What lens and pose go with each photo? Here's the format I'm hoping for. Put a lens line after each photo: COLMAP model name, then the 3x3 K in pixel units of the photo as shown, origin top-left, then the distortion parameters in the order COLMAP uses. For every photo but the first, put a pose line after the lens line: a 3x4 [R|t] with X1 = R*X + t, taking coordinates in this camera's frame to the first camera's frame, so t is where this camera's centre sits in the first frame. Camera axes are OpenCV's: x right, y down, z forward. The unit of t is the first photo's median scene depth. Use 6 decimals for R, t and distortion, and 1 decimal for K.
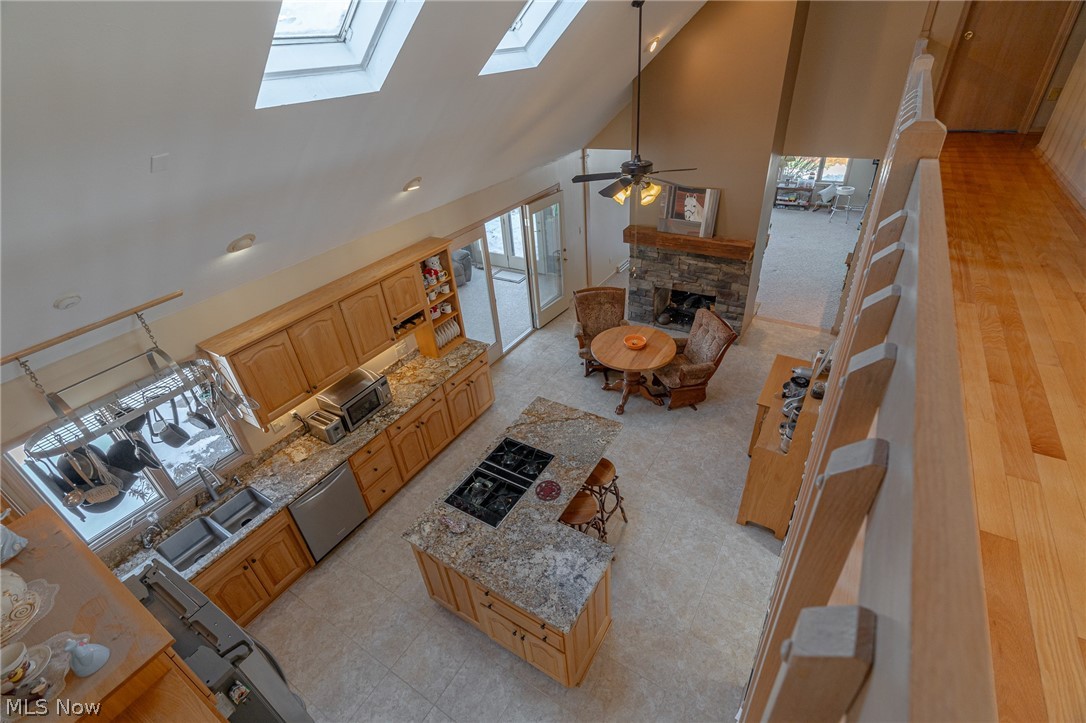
lens RADIAL K [[496.4, 0, 542.0], [0, 496.4, 359.7], [0, 0, 1]] dist [-0.008830, 0.000706]
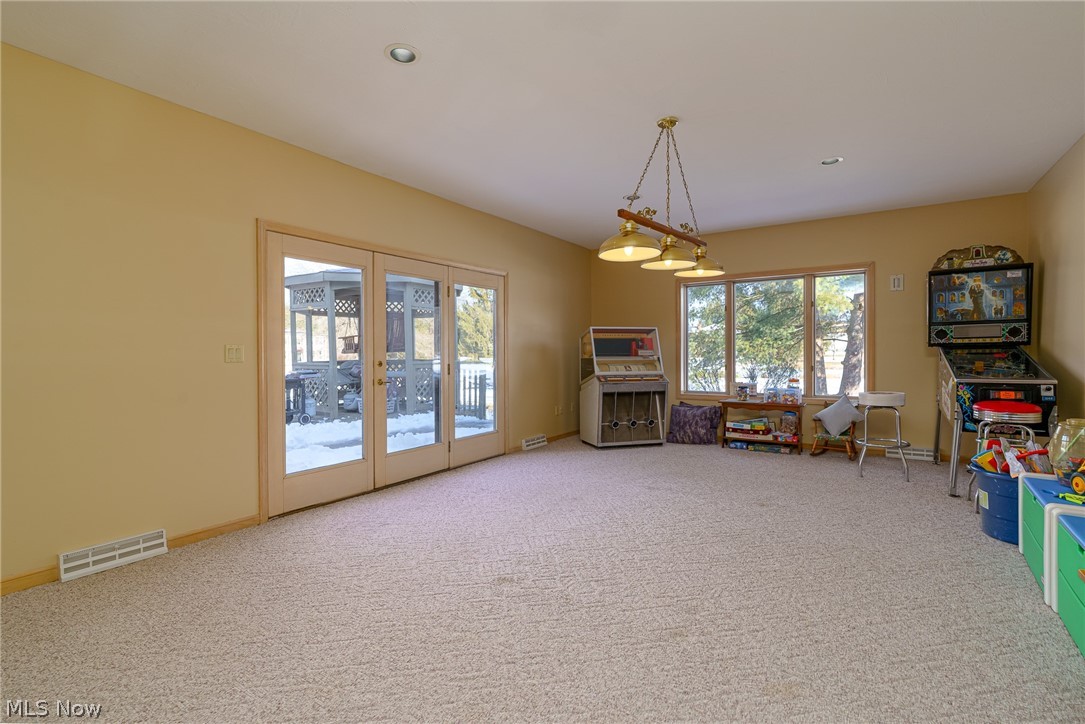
lens RADIAL K [[495.9, 0, 542.8], [0, 495.9, 355.4], [0, 0, 1]] dist [-0.008830, 0.000706]
pose [[0.997130, 0.071649, -0.024463, 0.319325], [-0.073451, 0.837124, -0.542059, -0.123255], [-0.018360, 0.542300, 0.839984, 0.595962]]
